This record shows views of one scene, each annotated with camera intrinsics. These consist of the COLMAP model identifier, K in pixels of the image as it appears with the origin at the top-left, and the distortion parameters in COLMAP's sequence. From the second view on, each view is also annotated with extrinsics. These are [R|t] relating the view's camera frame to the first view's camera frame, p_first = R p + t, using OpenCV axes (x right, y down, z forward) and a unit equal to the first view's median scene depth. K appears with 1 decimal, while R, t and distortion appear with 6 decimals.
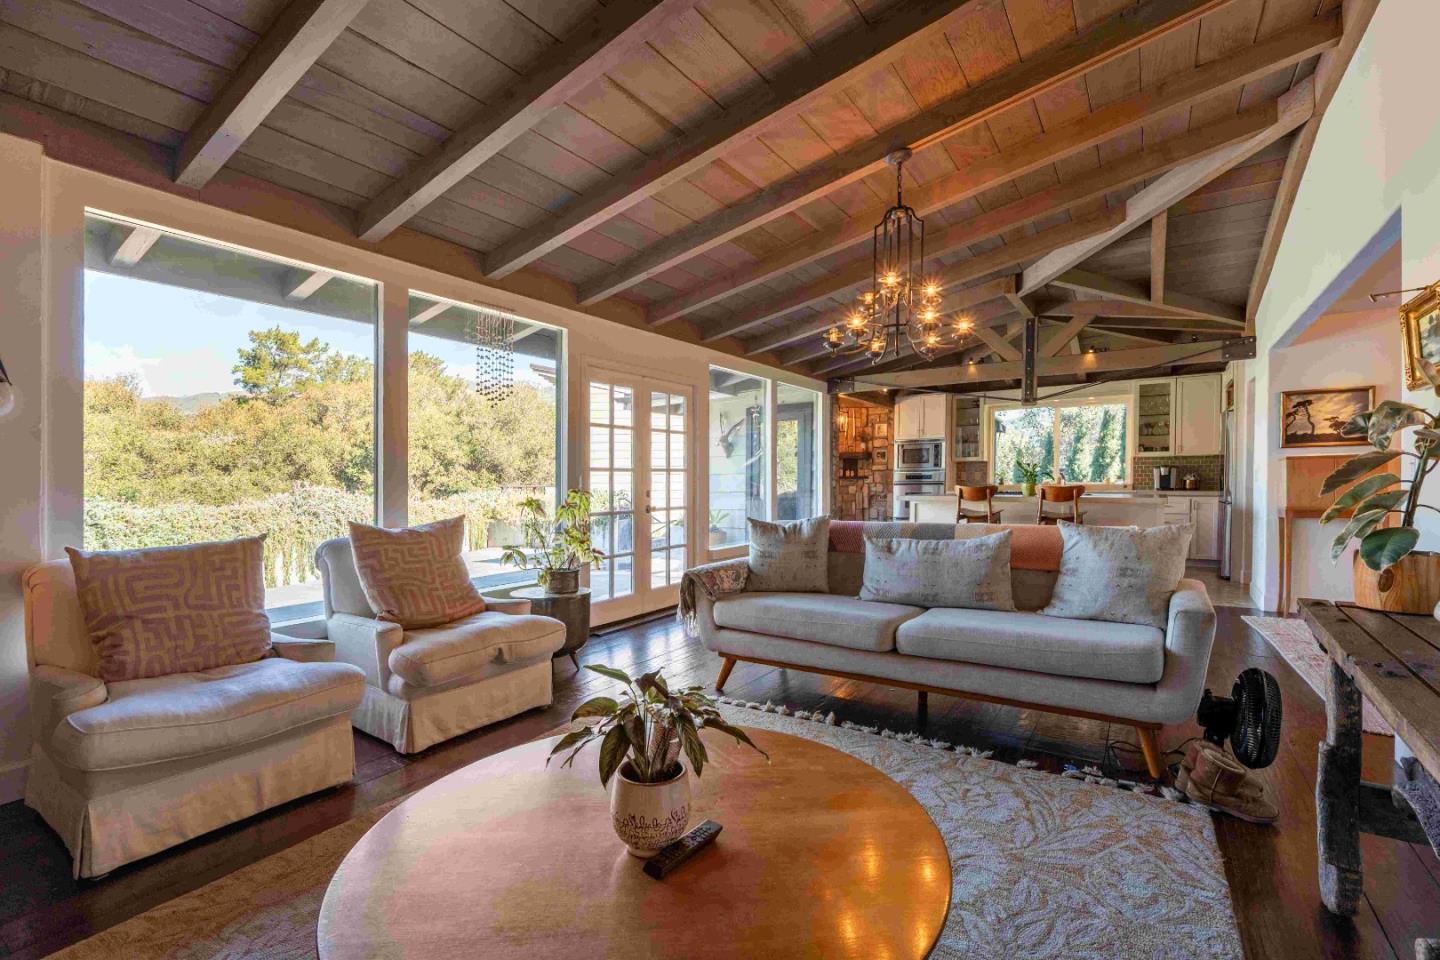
lens RADIAL K [[656.9, 0, 713.9], [0, 656.9, 479.9], [0, 0, 1]] dist [-0.001832, -0.000192]
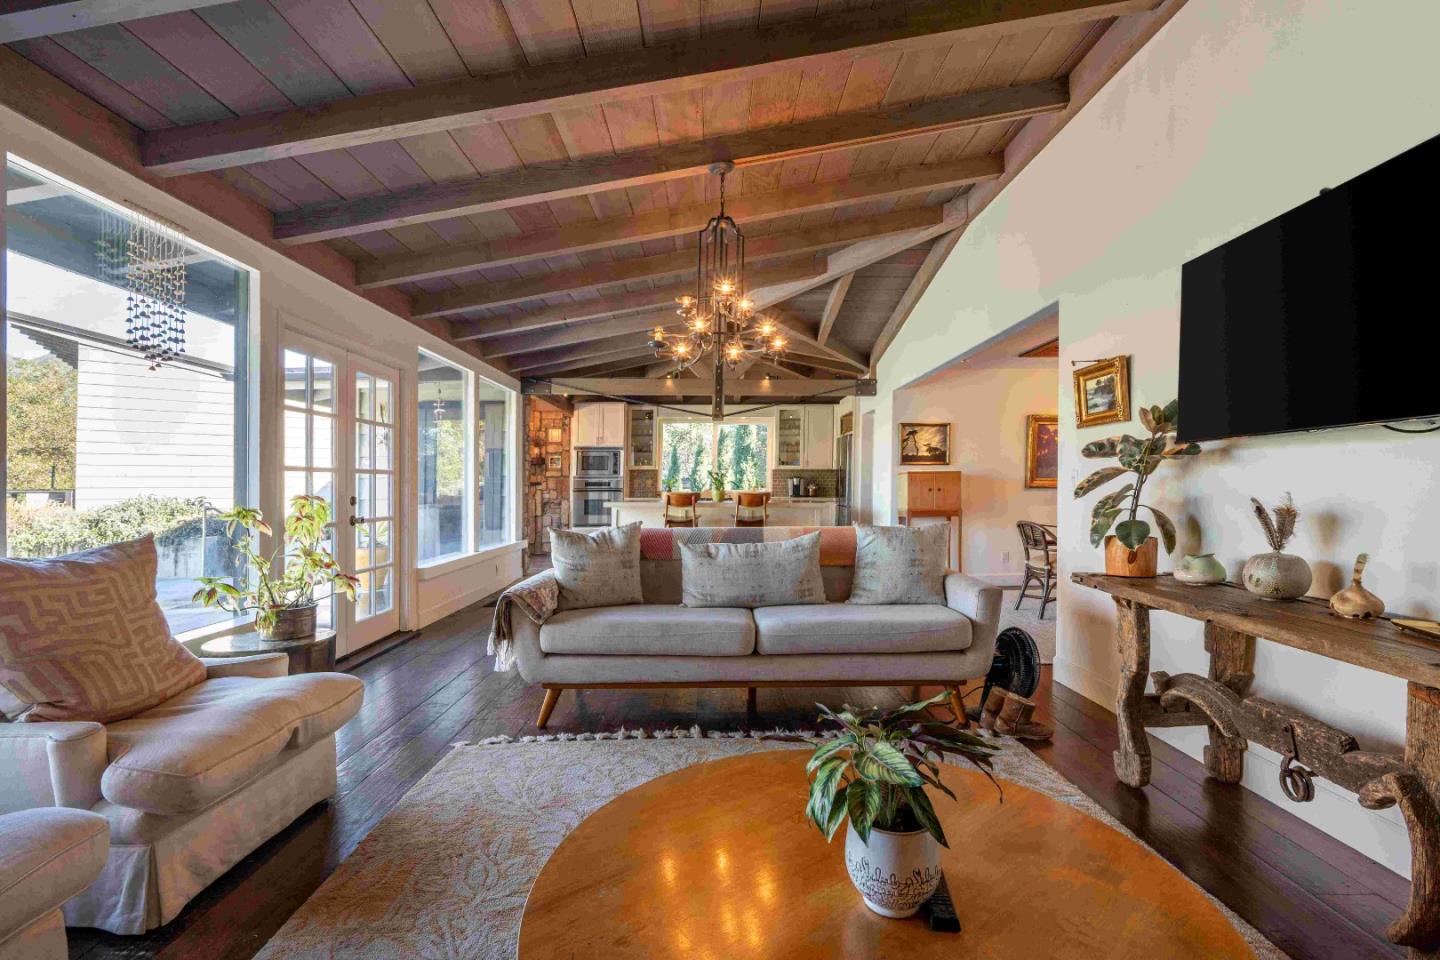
lens RADIAL K [[656.9, 0, 728.3], [0, 656.9, 492.0], [0, 0, 1]] dist [-0.001832, -0.000192]
pose [[0.817587, 0.004415, 0.575788, -0.257681], [-0.008599, 0.999953, 0.004542, 0.004177], [-0.575740, -0.008664, 0.817587, 0.139105]]
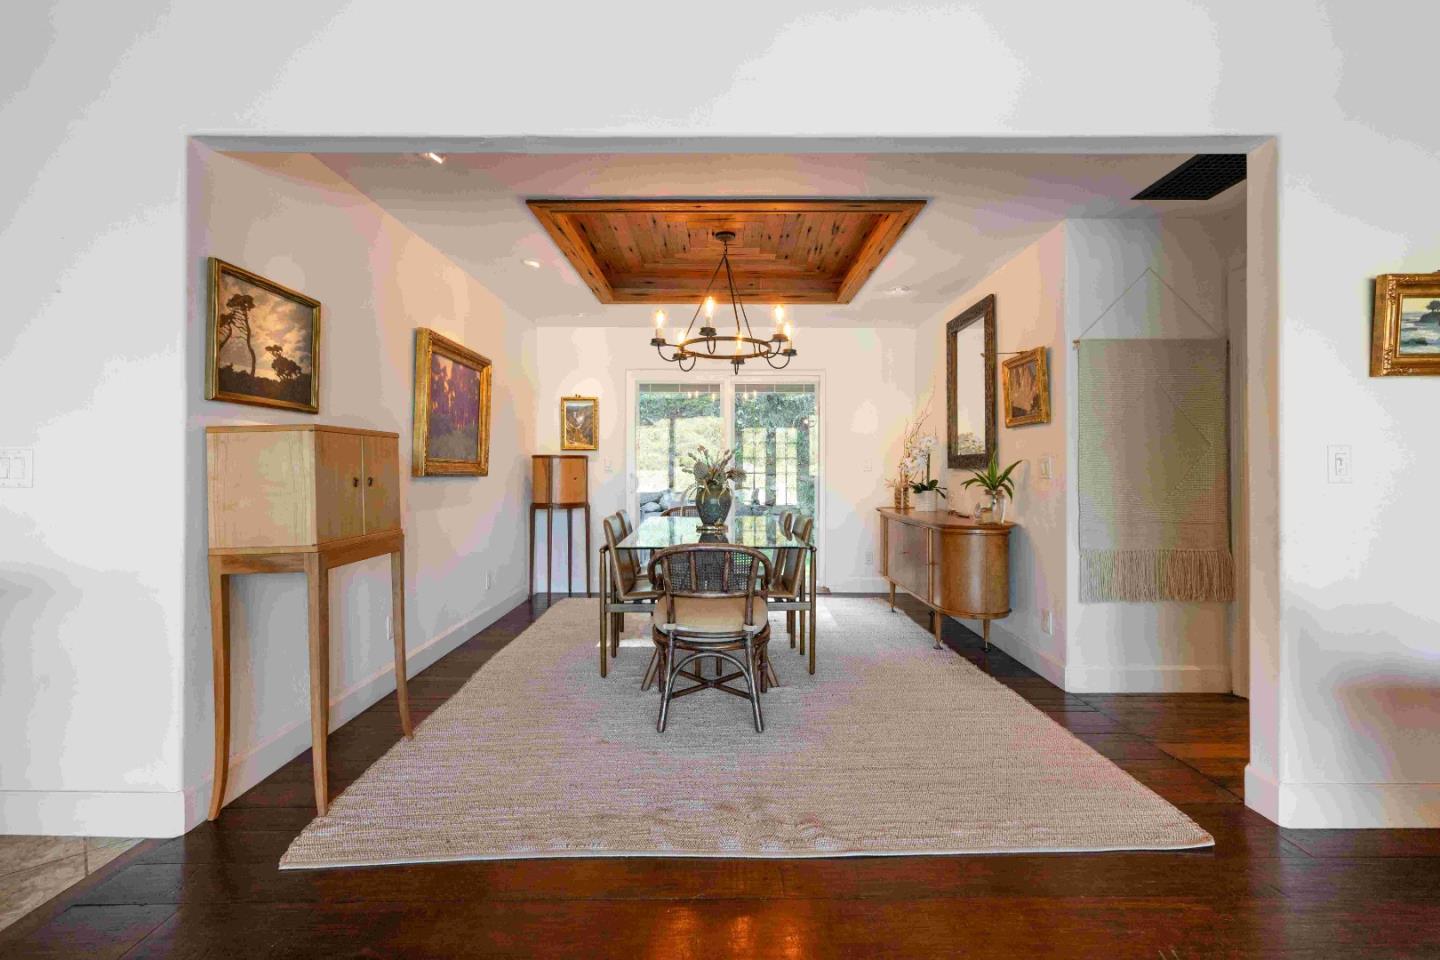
lens RADIAL K [[656.9, 0, 719.6], [0, 656.9, 481.7], [0, 0, 1]] dist [-0.001832, -0.000192]
pose [[-0.558235, -0.001410, 0.829682, 0.488650], [0.001346, 0.999996, 0.002605, 0.000081], [-0.829682, 0.002571, -0.558231, 1.289883]]
